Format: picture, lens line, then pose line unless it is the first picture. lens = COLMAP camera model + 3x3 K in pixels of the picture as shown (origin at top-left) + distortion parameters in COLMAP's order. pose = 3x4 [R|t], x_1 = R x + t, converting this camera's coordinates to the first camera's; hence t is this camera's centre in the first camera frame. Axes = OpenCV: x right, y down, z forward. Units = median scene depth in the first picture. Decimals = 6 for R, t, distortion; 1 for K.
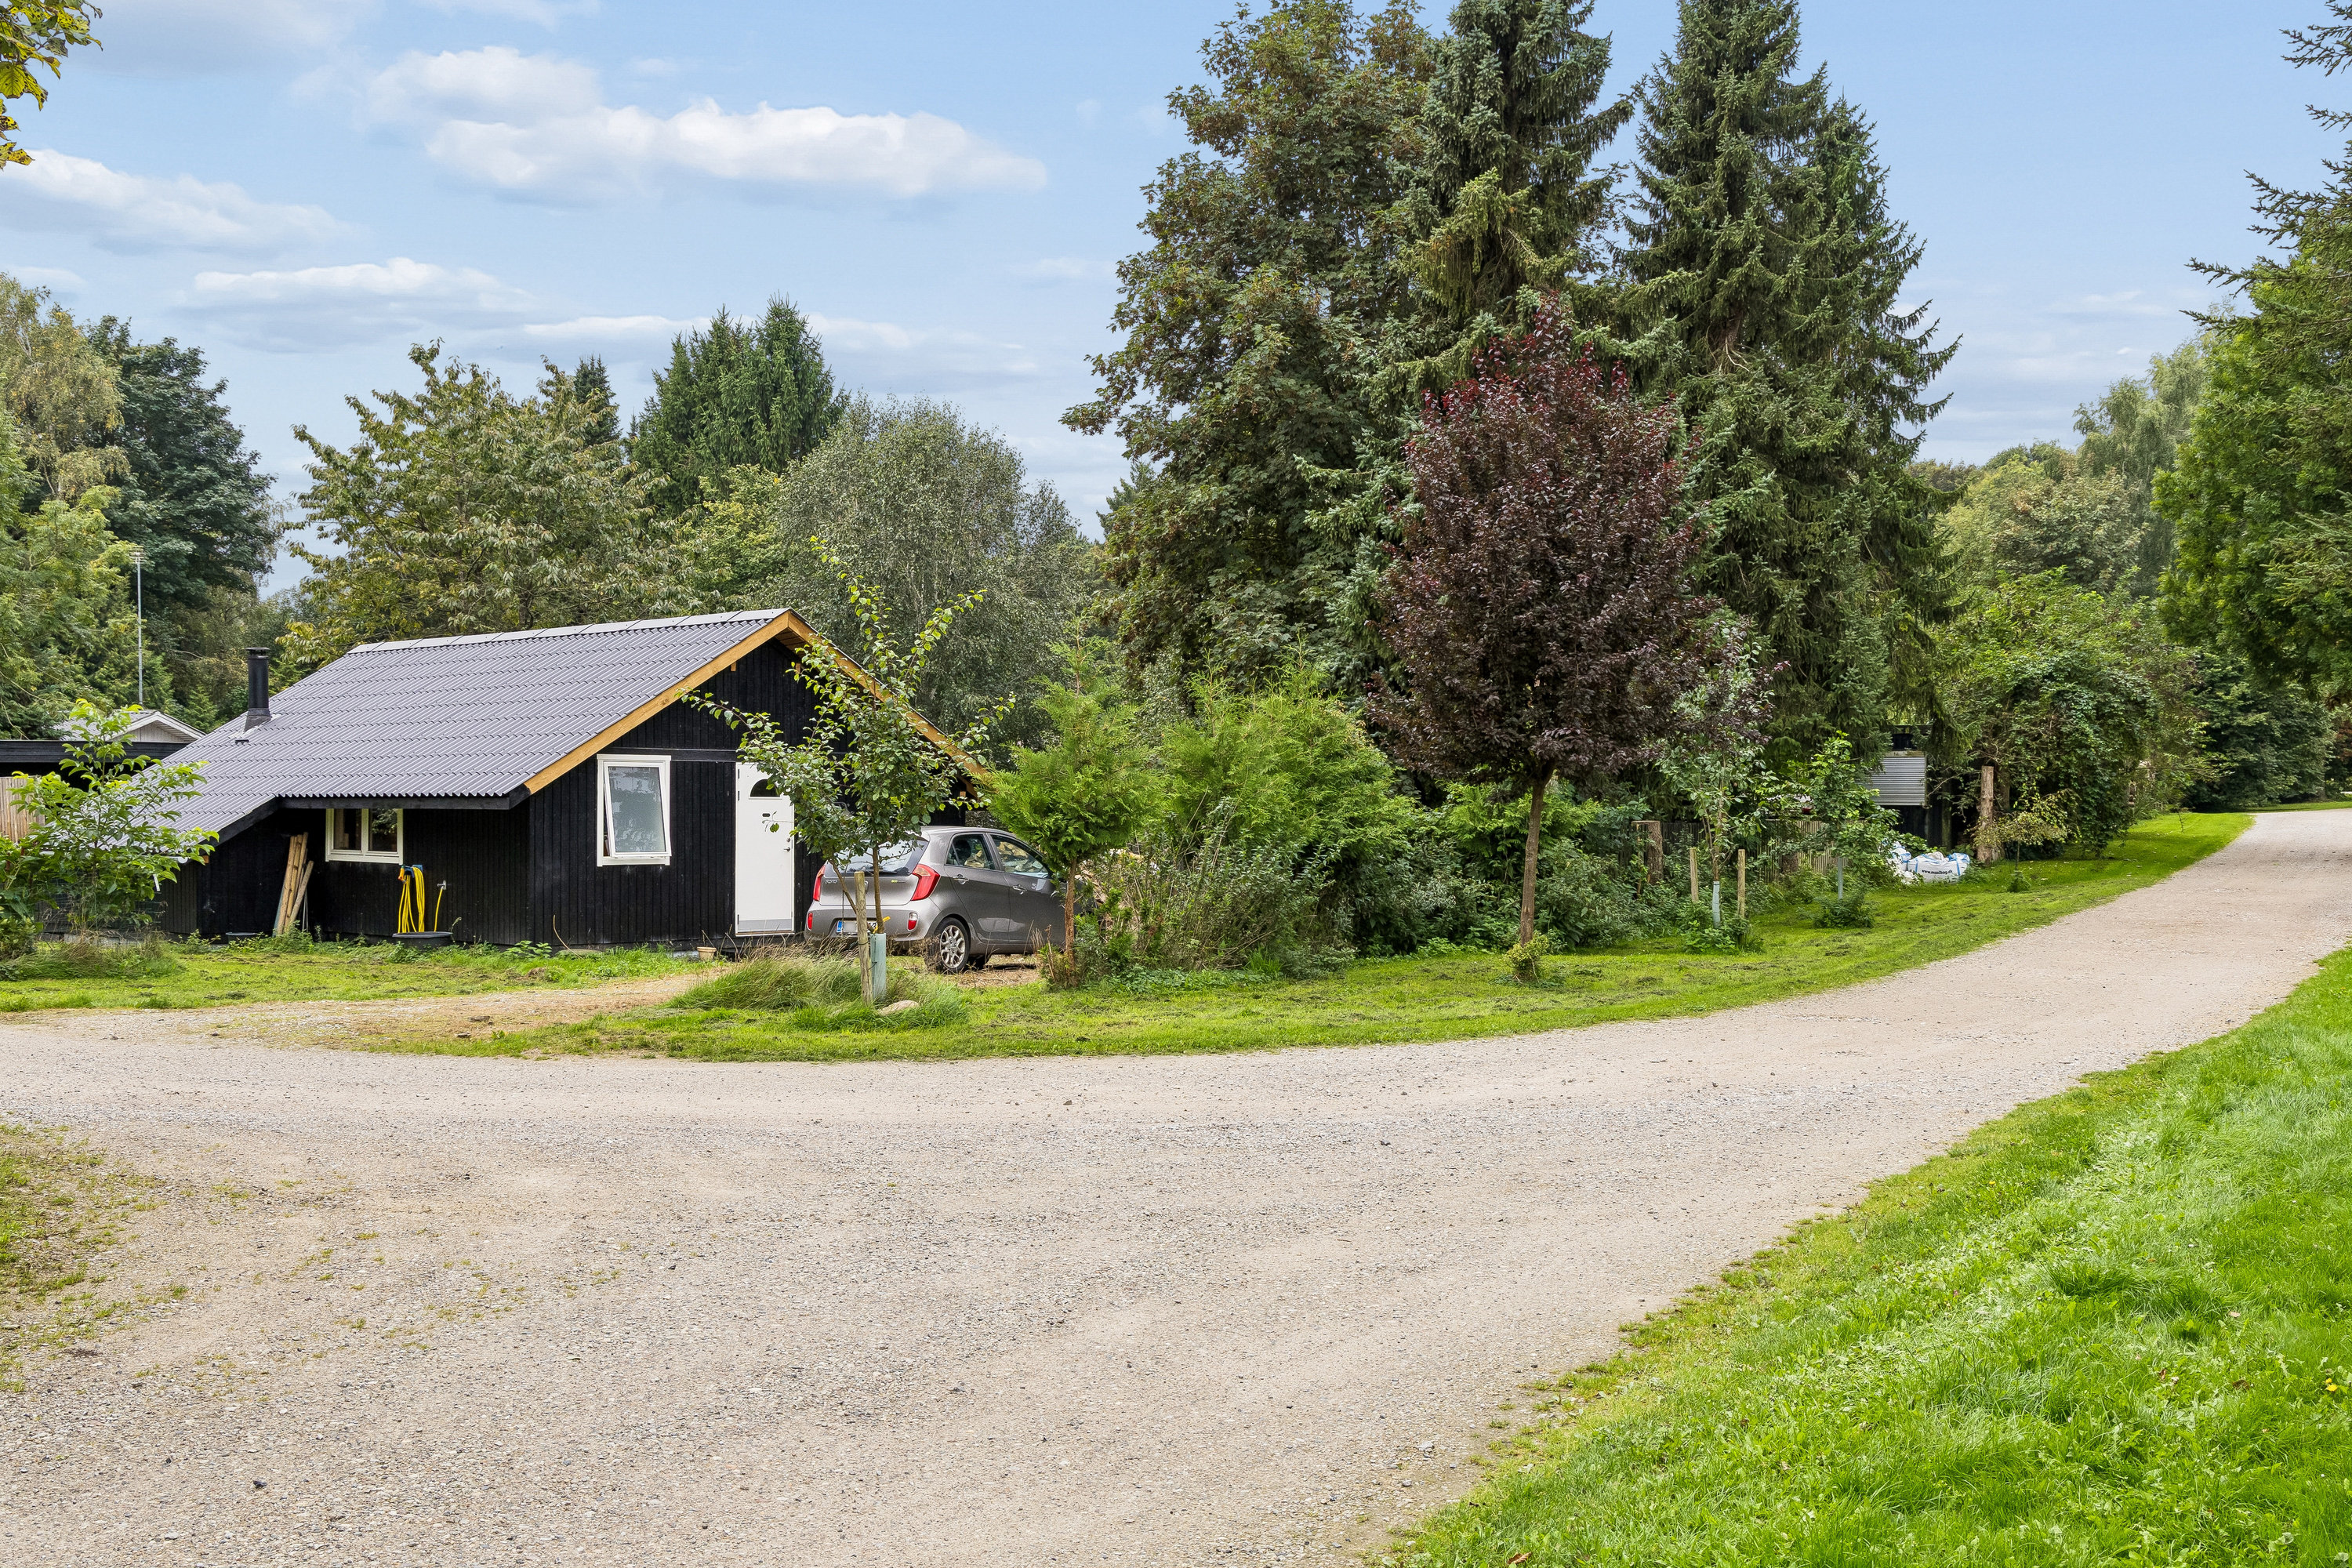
lens RADIAL K [[2480.6, 0, 1190.2], [0, 2480.6, 819.9], [0, 0, 1]] dist [-0.010273, 0.000000]
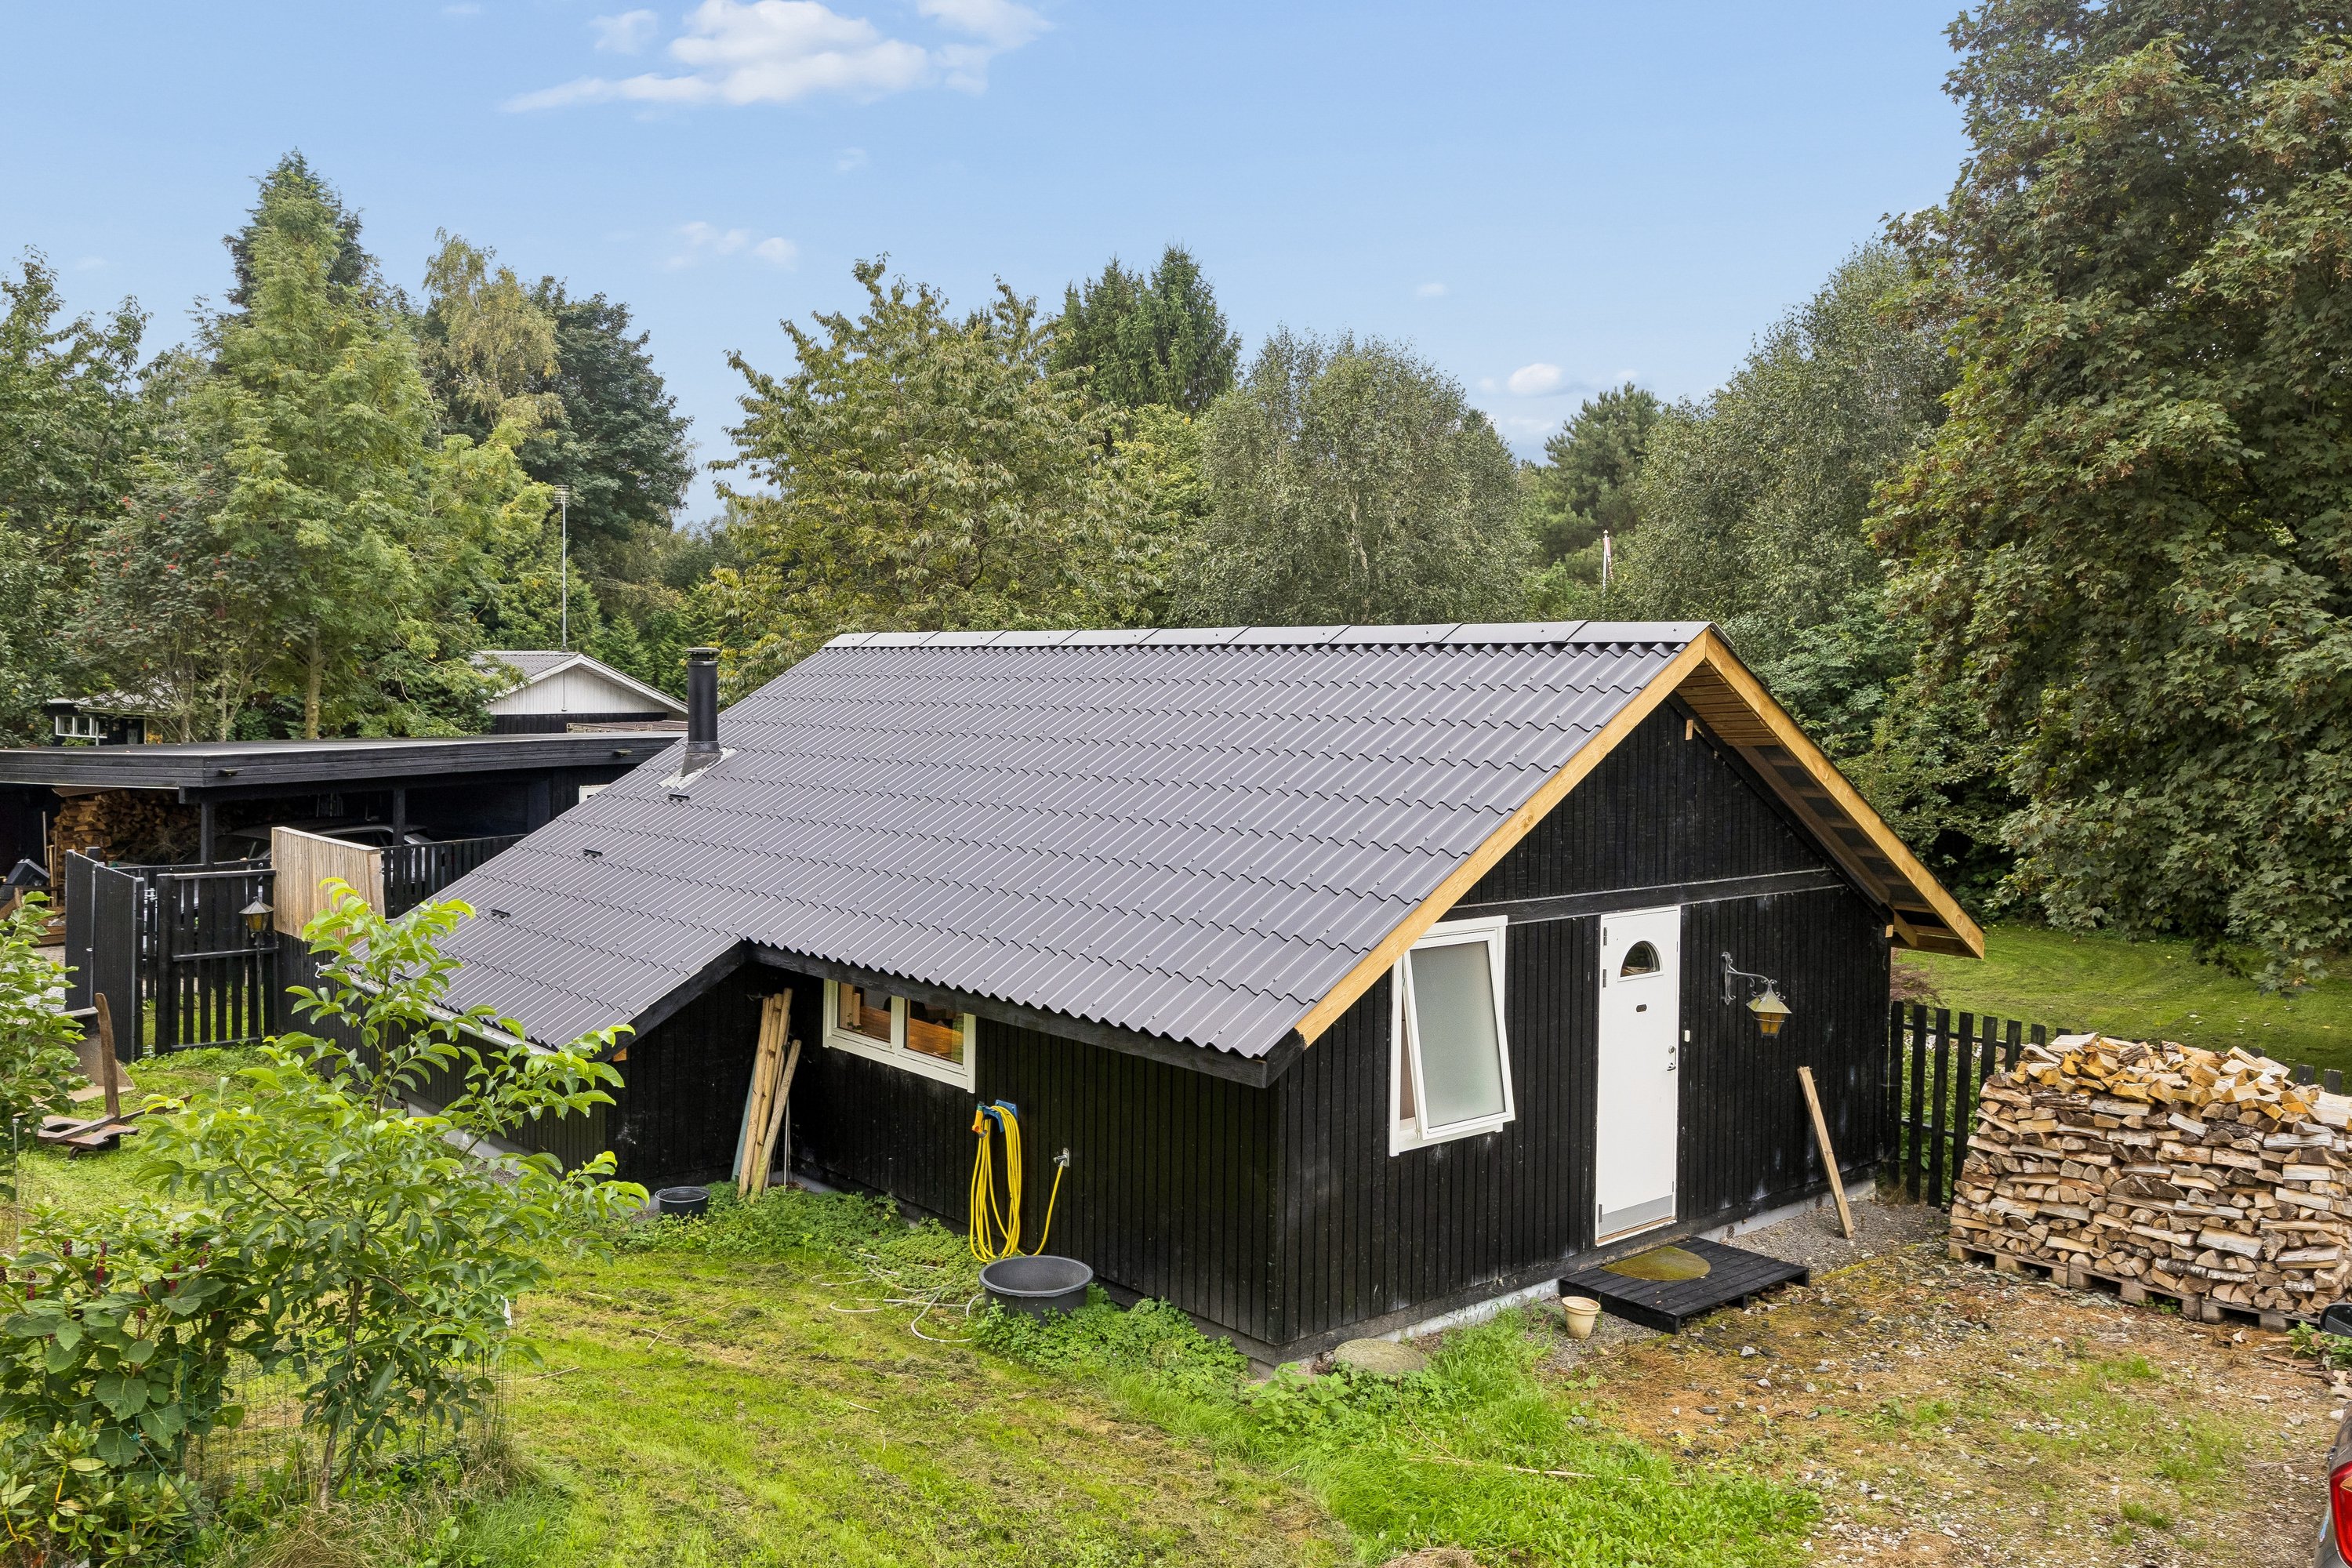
lens RADIAL K [[1876.8, 0, 1162.8], [0, 1876.8, 708.0], [0, 0, 1]] dist [-0.020576, 0.010060]
pose [[0.994868, 0.014789, -0.100099, -0.145548], [-0.013794, 0.999848, 0.010631, -0.043108], [0.100241, -0.009196, 0.994921, 0.367212]]
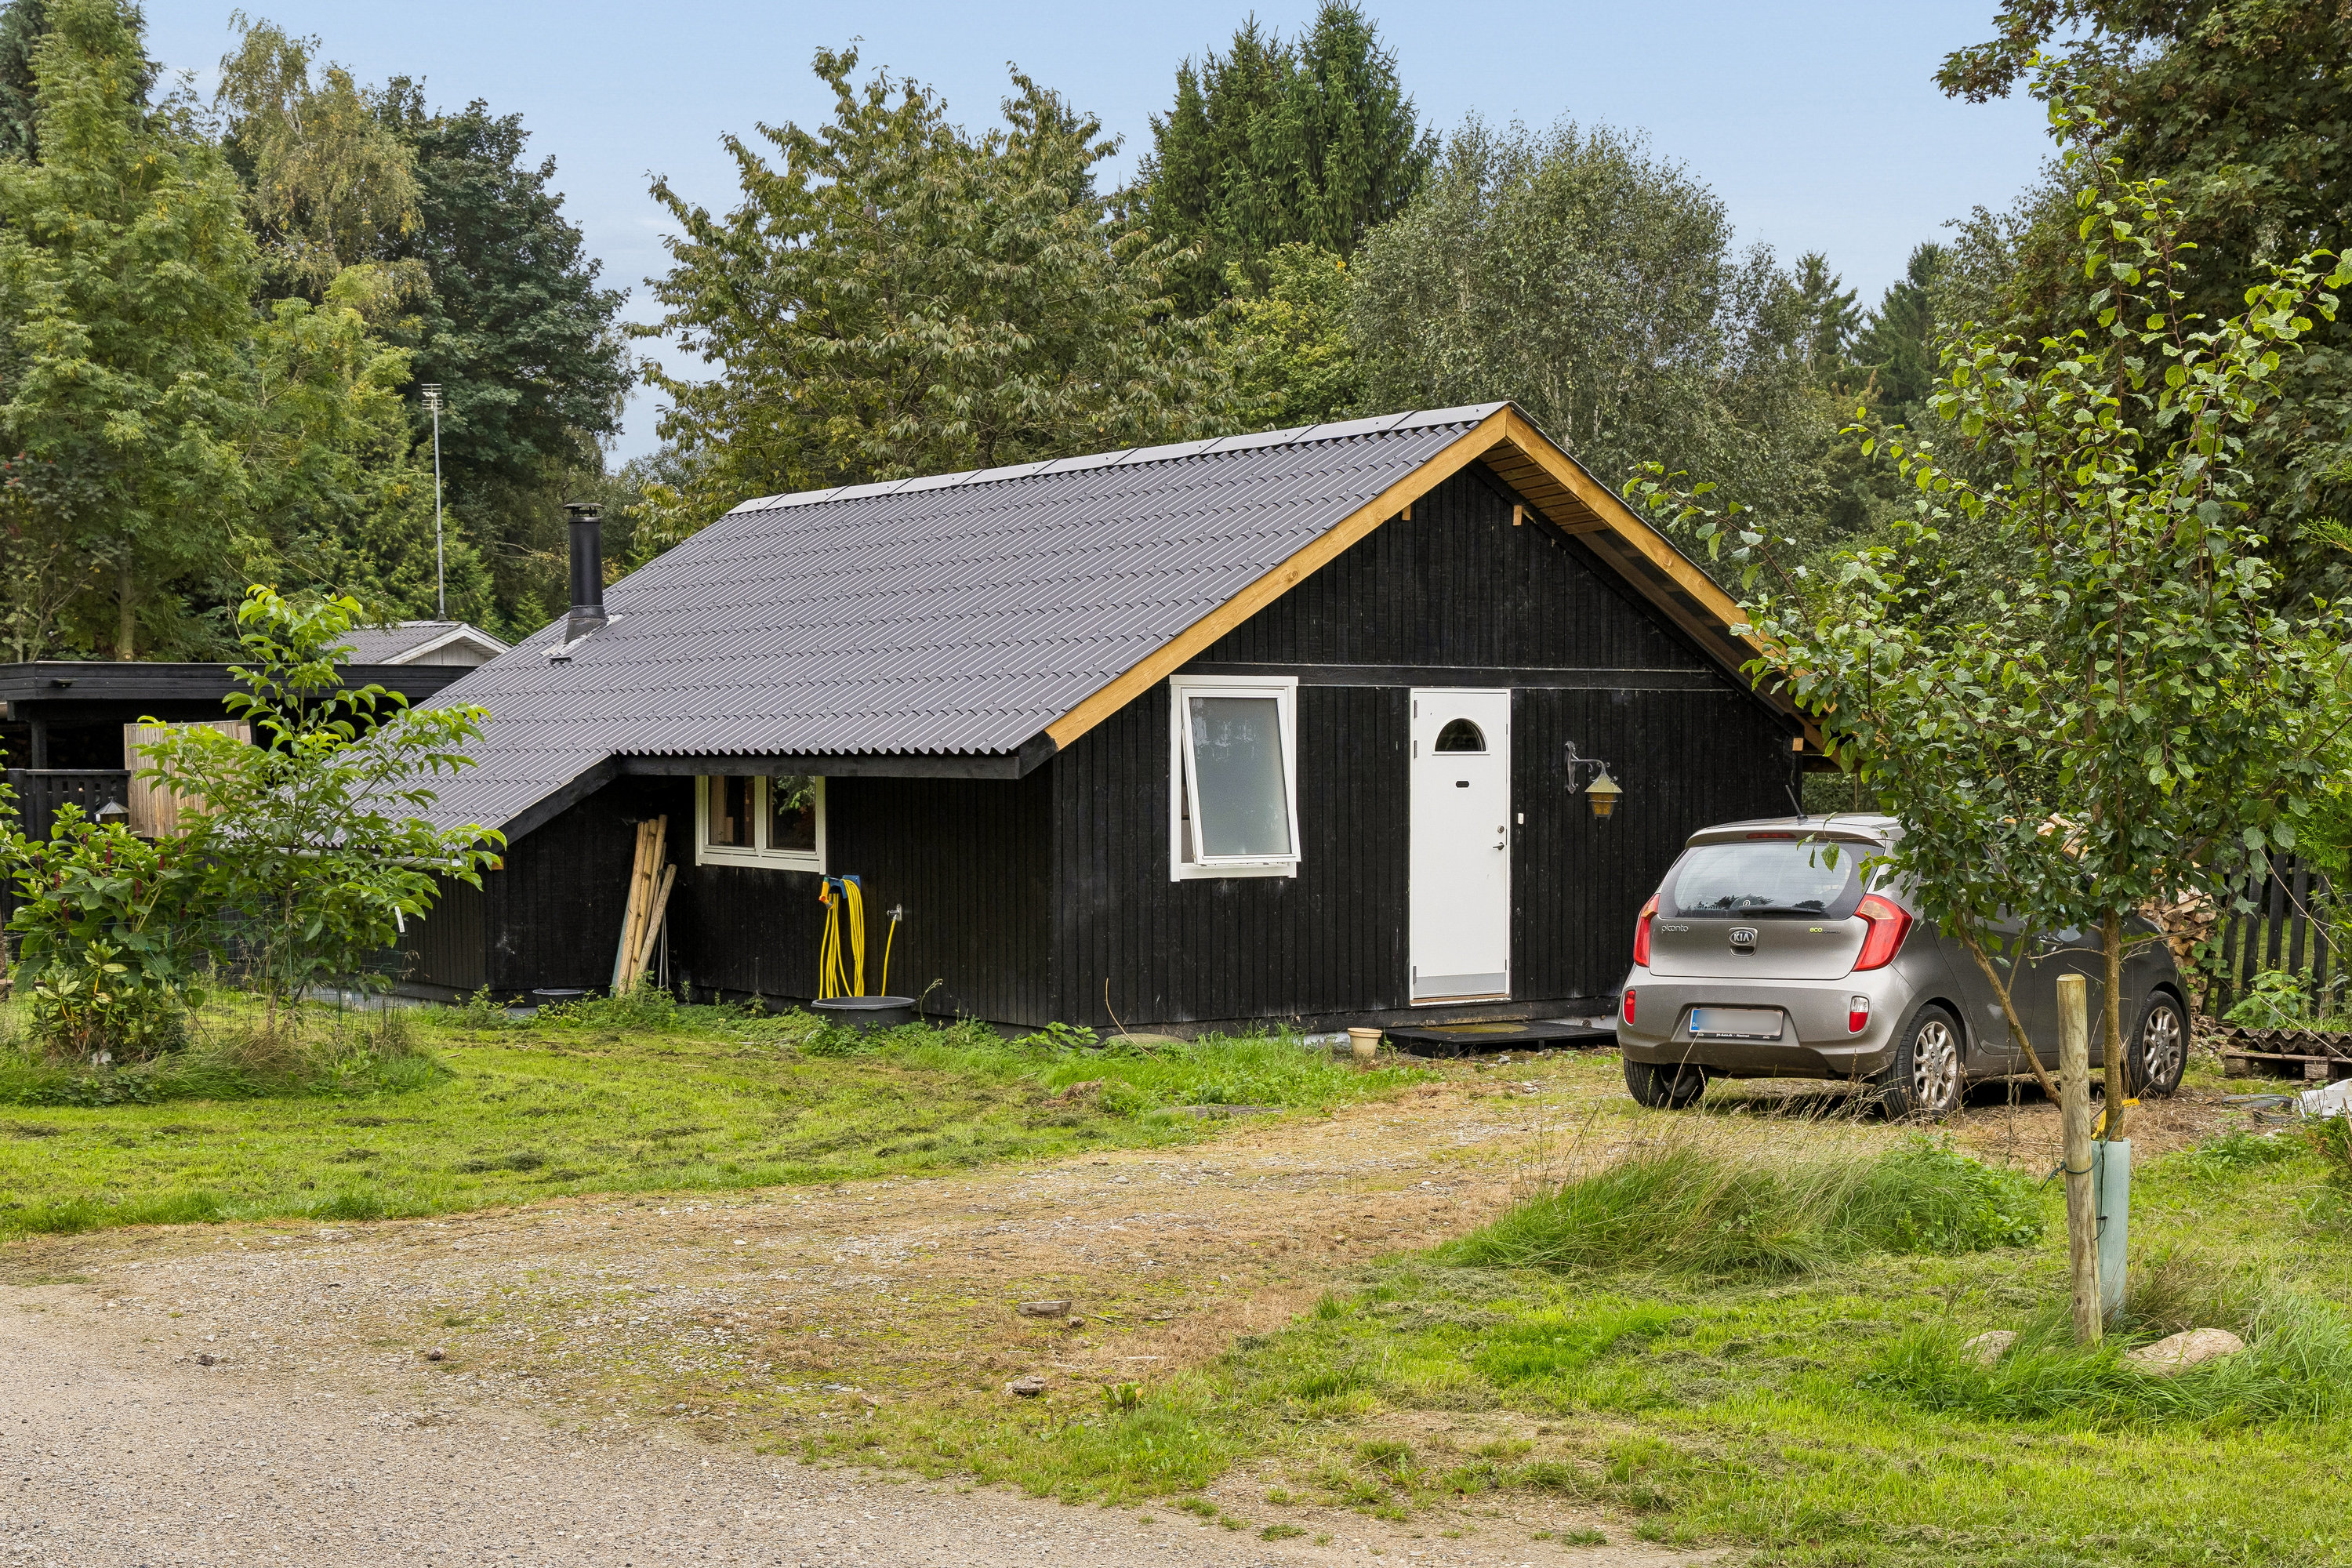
lens RADIAL K [[3289.8, 0, 1187.7], [0, 3289.8, 951.4], [0, 0, 1]] dist [0.007761, 0.000000]
pose [[0.982180, 0.006409, -0.187831, -0.058276], [0.004188, 0.998424, 0.055966, -0.003719], [0.187894, -0.055755, 0.980606, 0.169580]]
